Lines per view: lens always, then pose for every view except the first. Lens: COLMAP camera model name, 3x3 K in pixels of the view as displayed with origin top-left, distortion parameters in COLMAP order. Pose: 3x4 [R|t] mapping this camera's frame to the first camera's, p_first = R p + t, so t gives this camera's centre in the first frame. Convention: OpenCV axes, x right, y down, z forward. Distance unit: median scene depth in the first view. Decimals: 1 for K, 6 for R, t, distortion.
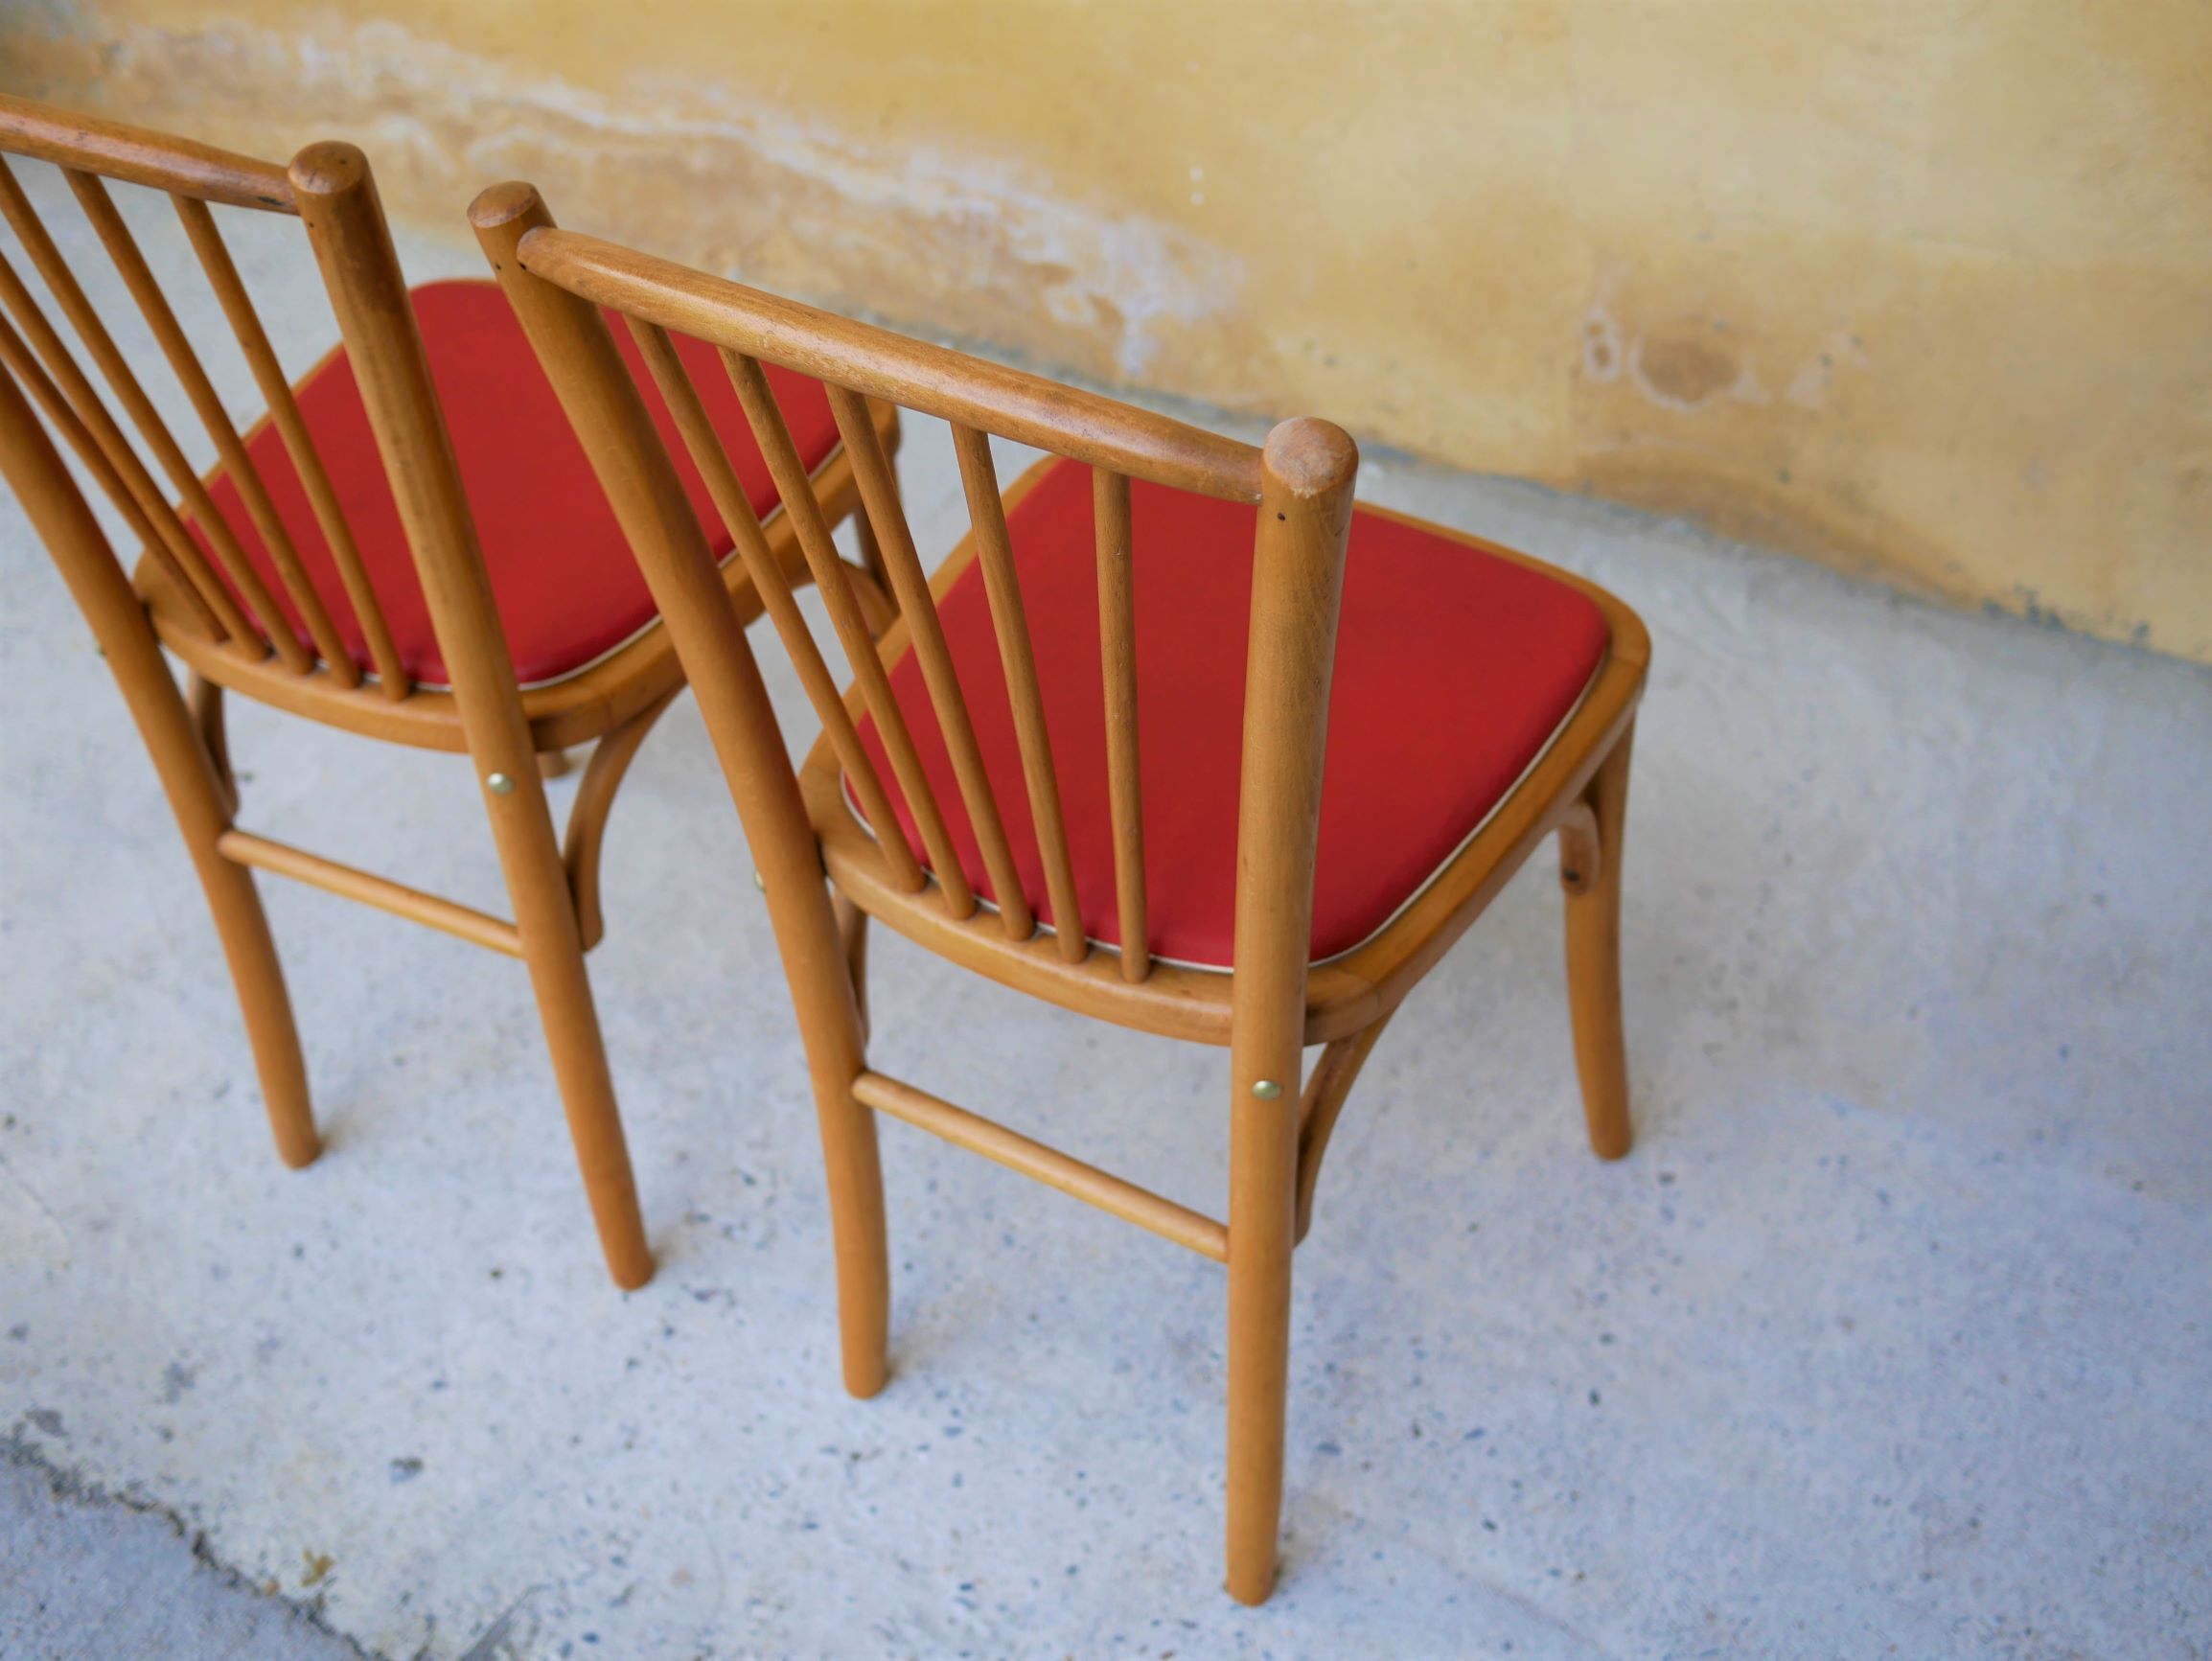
lens RADIAL K [[2495.6, 0, 1100.2], [0, 2495.6, 832.8], [0, 0, 1]] dist [-0.008158, 0.000000]
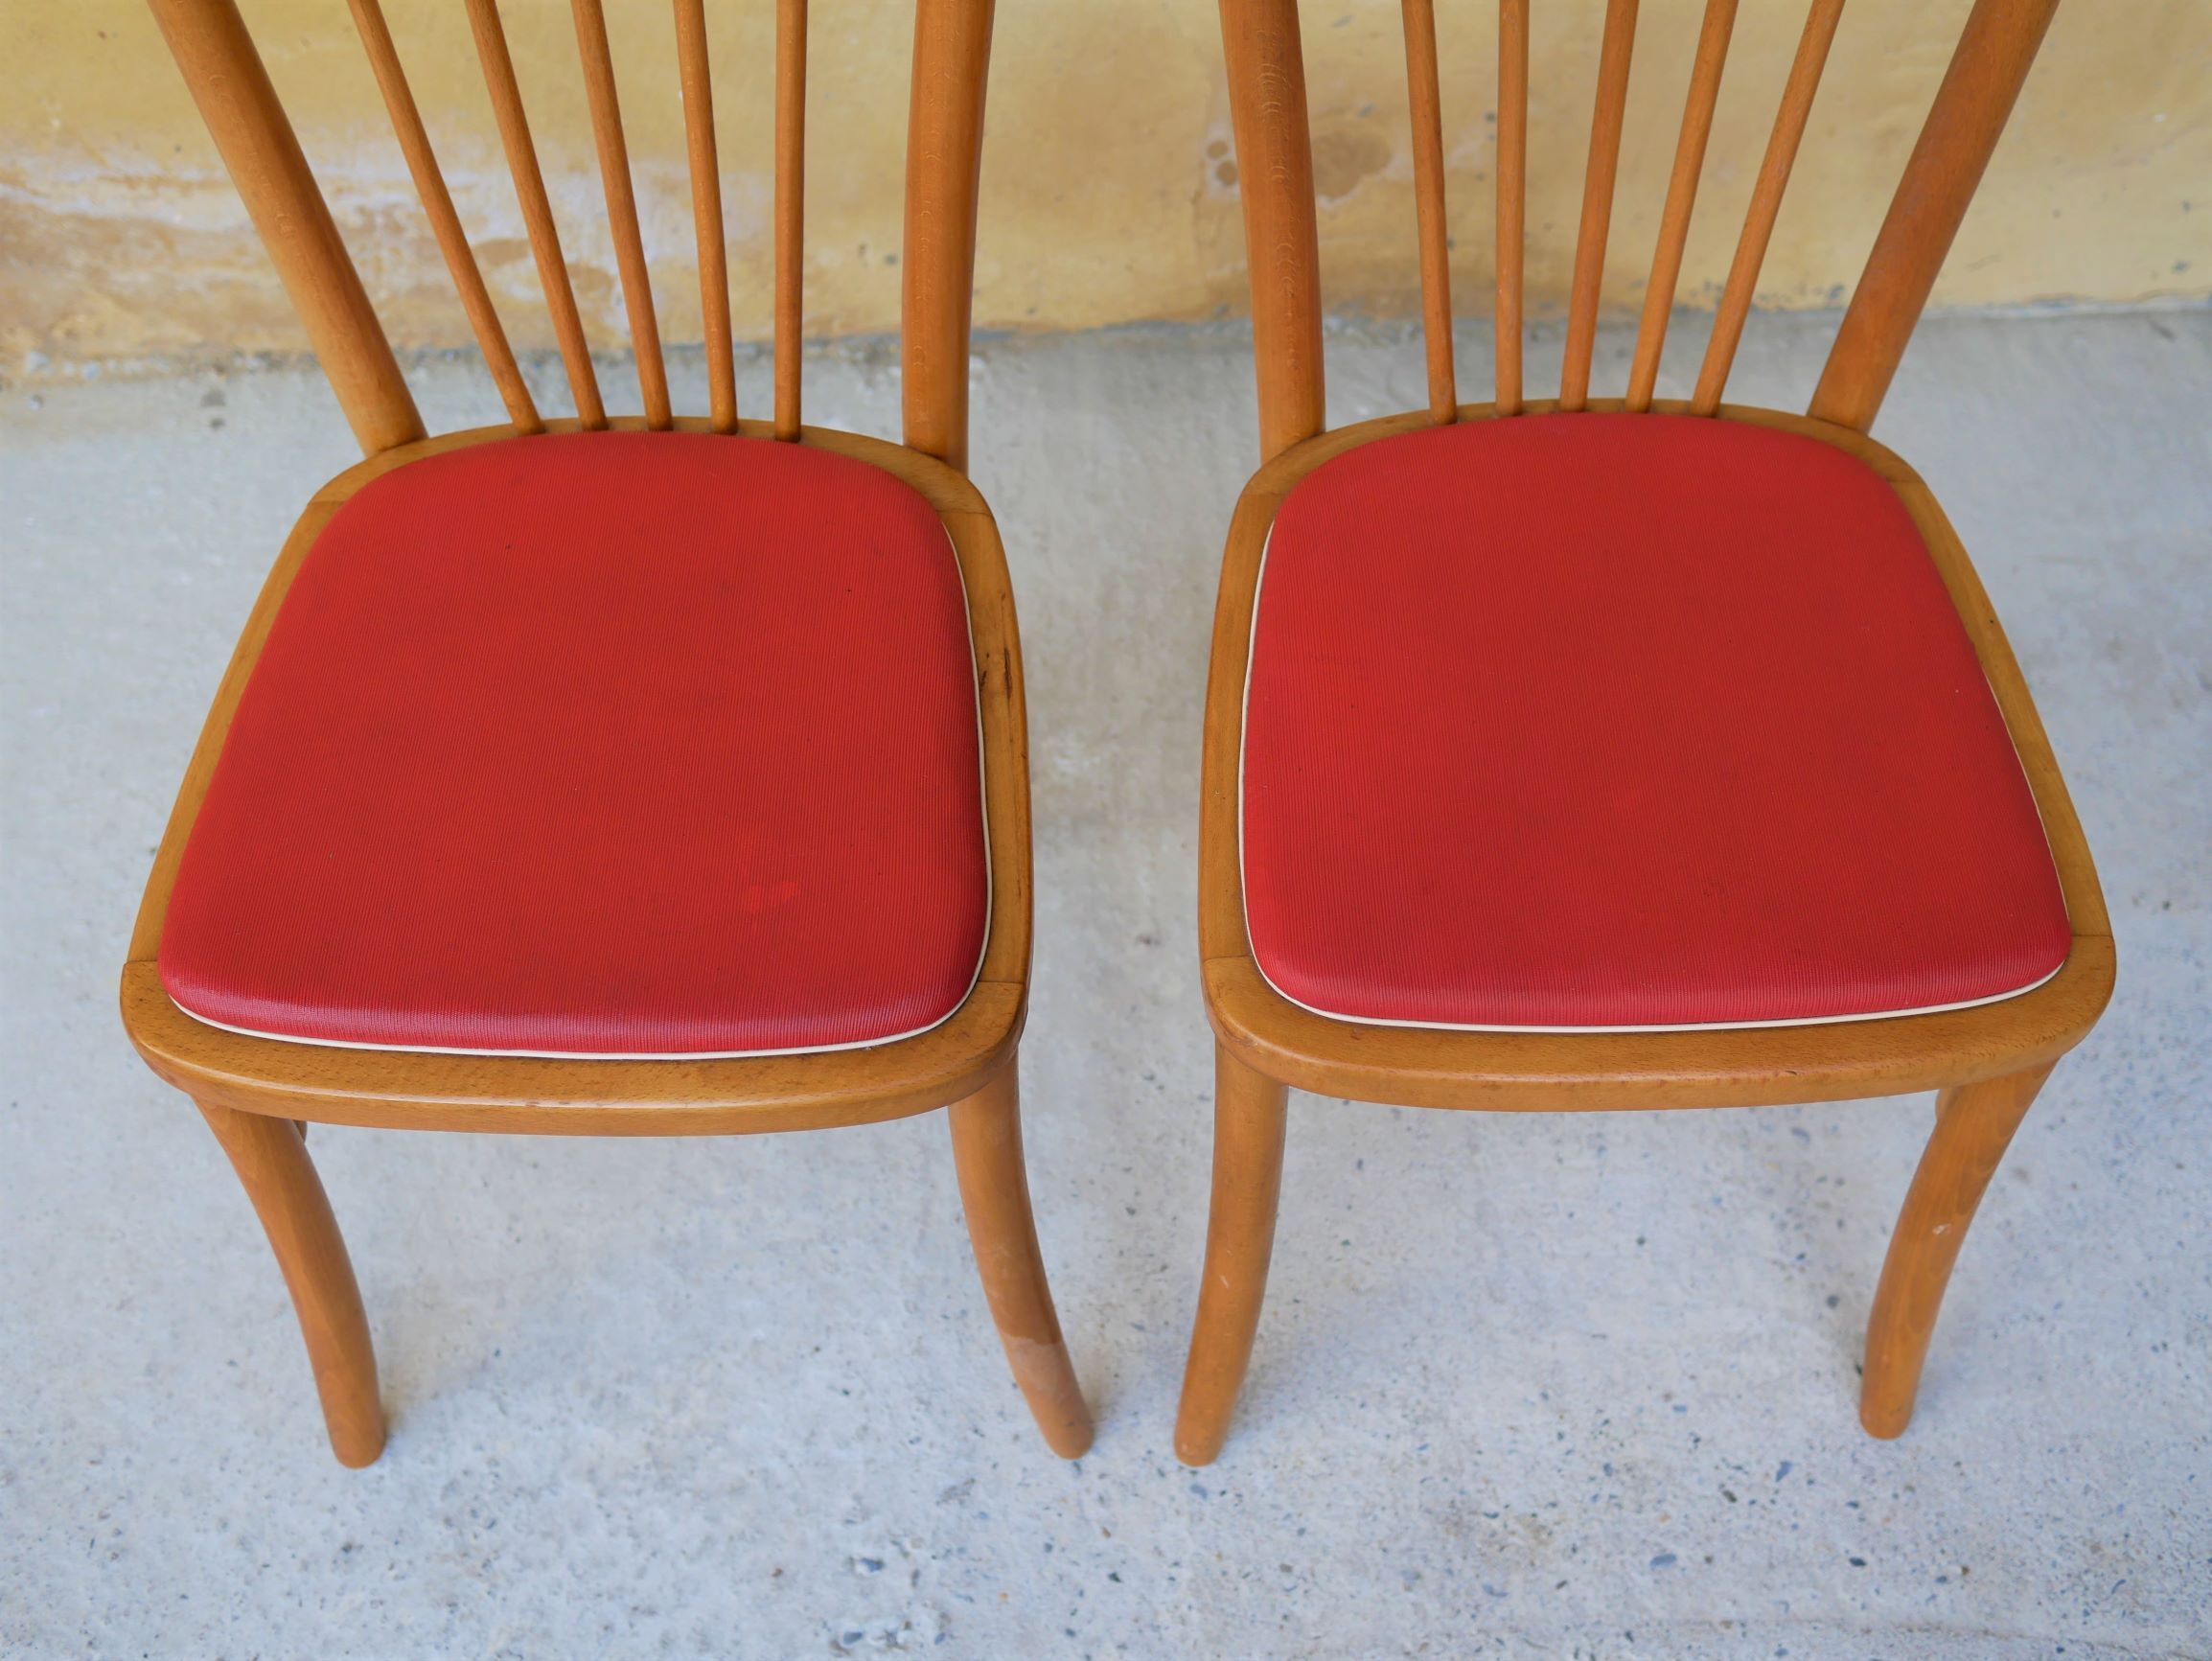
lens RADIAL K [[2495.6, 0, 1111.7], [0, 2495.6, 823.1], [0, 0, 1]] dist [-0.008158, 0.000000]
pose [[0.861253, -0.397148, 0.317043, -0.247304], [0.327023, 0.910682, 0.252416, -0.275999], [-0.388972, -0.113714, 0.914204, 0.259016]]
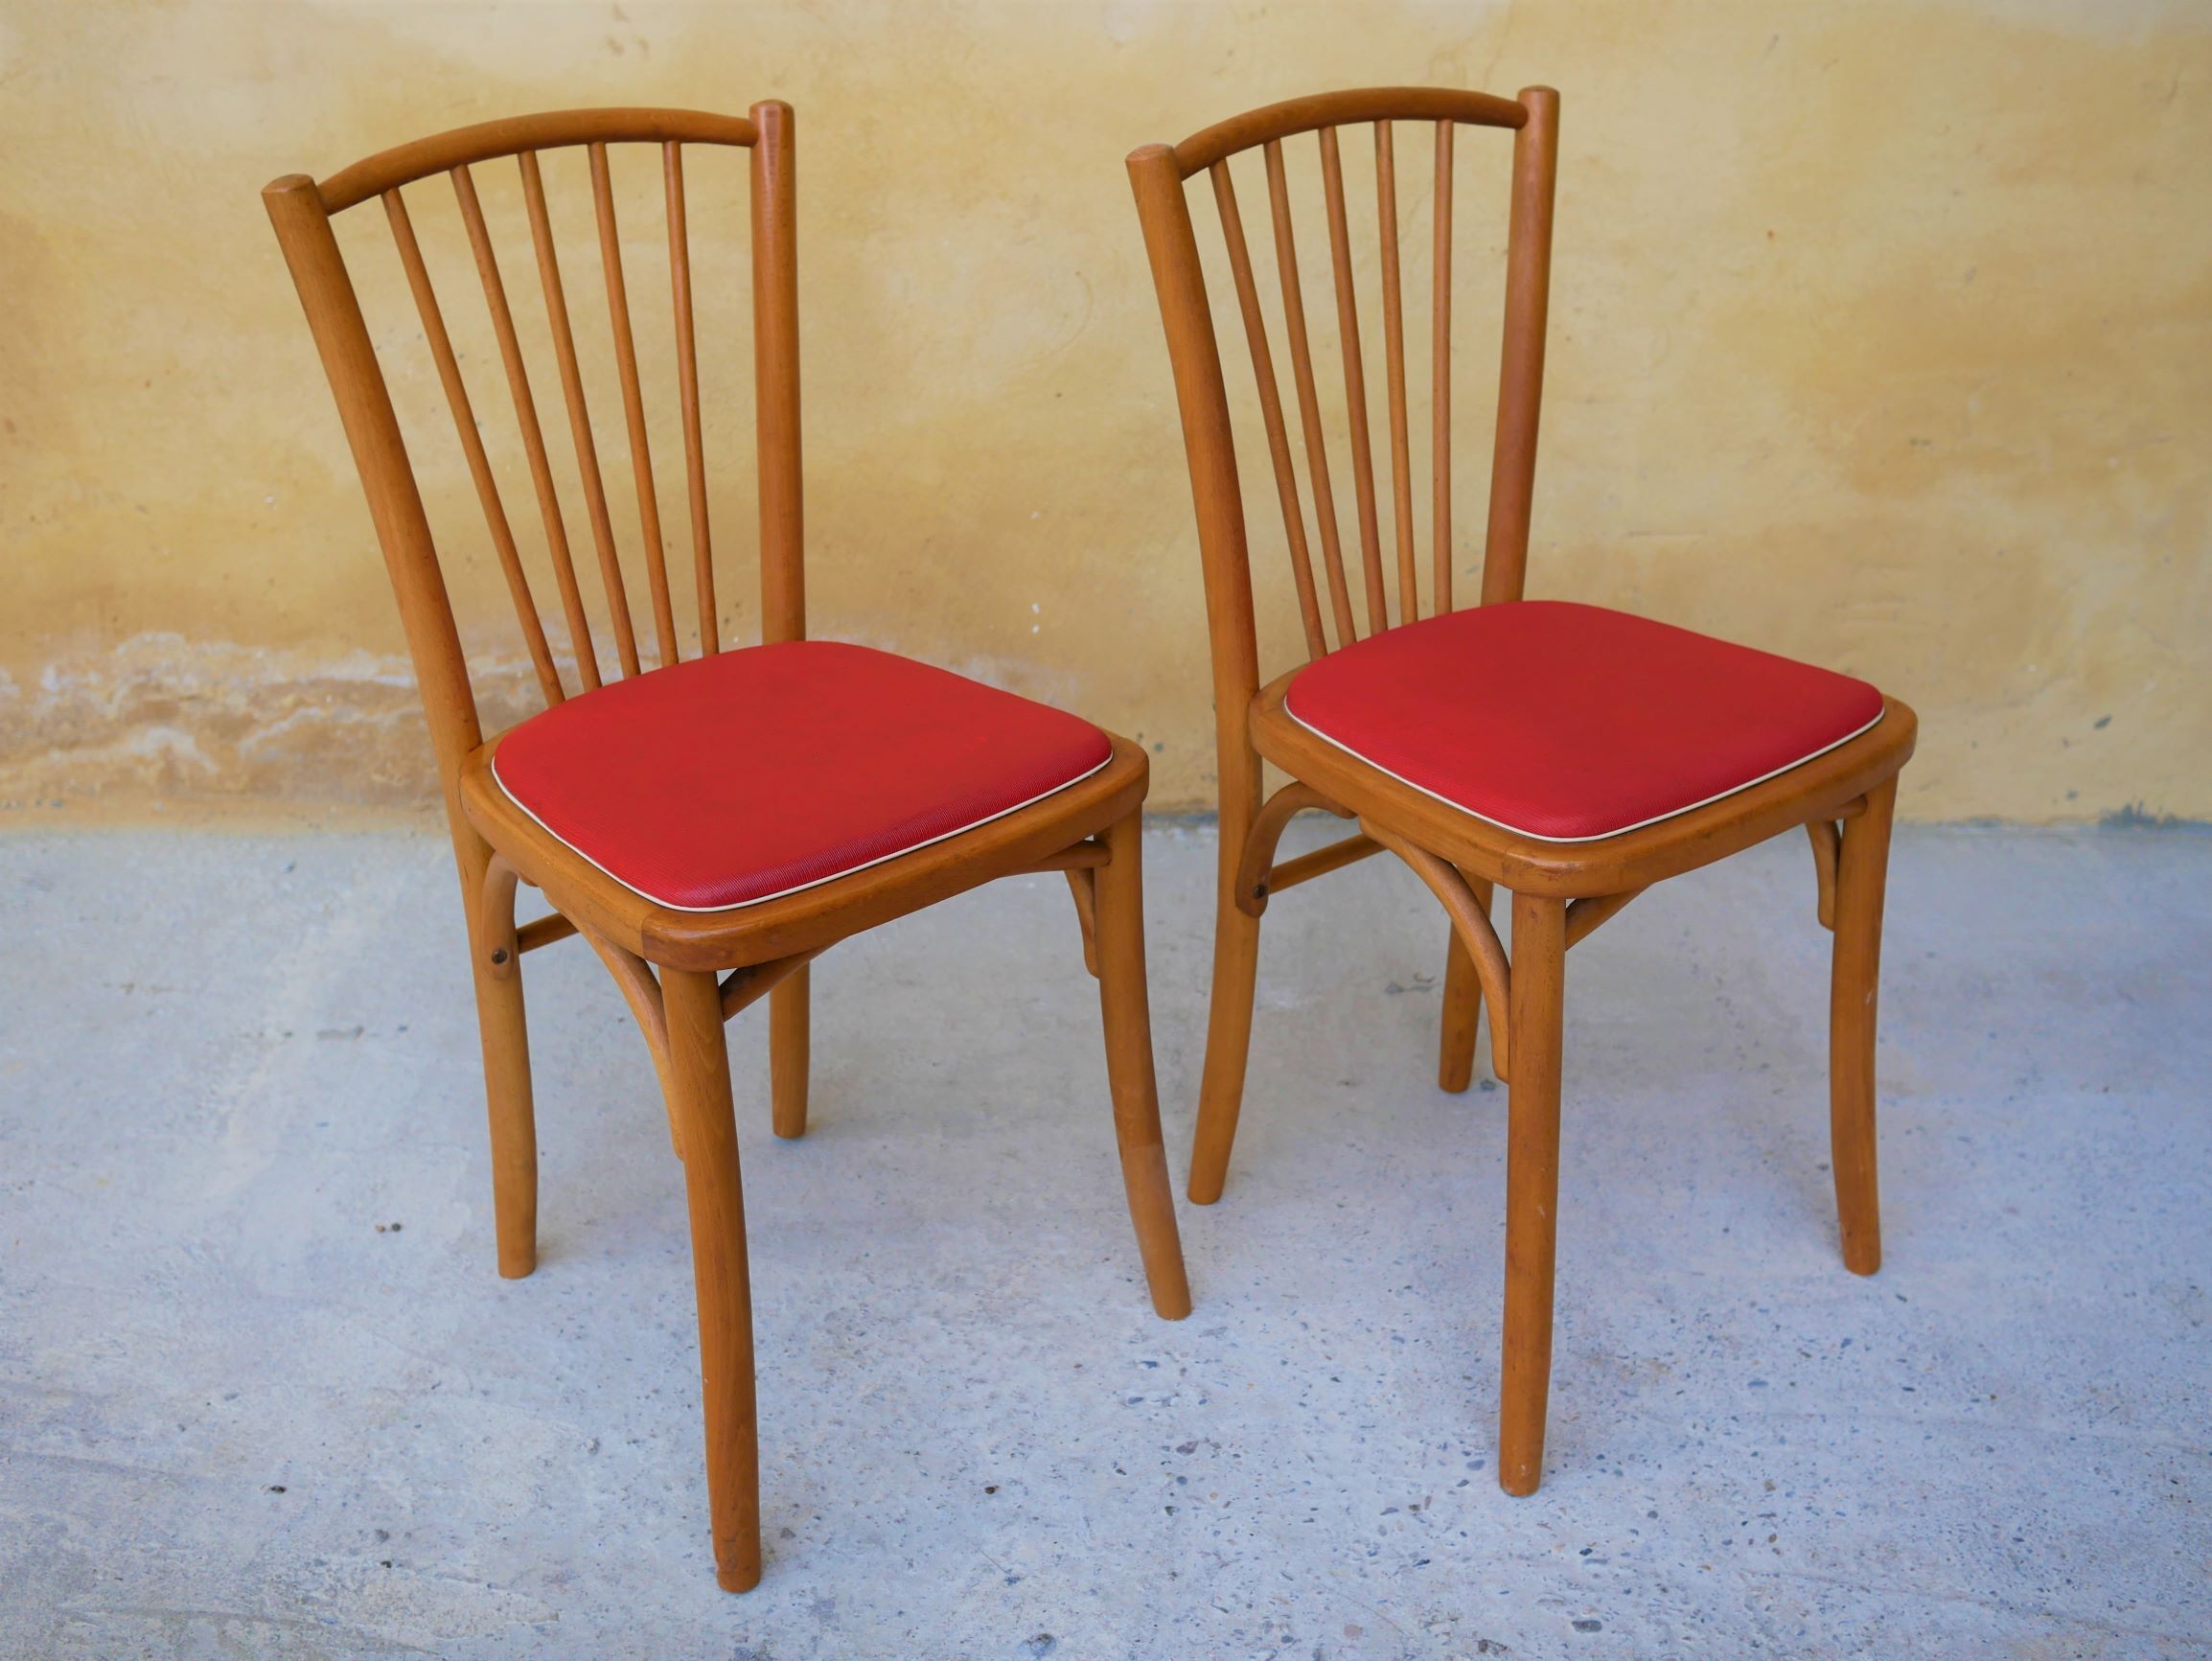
lens RADIAL K [[2495.6, 0, 1105.0], [0, 2495.6, 819.0], [0, 0, 1]] dist [-0.008158, 0.000000]
pose [[0.886751, -0.142849, 0.439621, -0.625459], [0.284744, 0.917993, -0.276062, 0.224398], [-0.364134, 0.369977, 0.854706, -0.000389]]
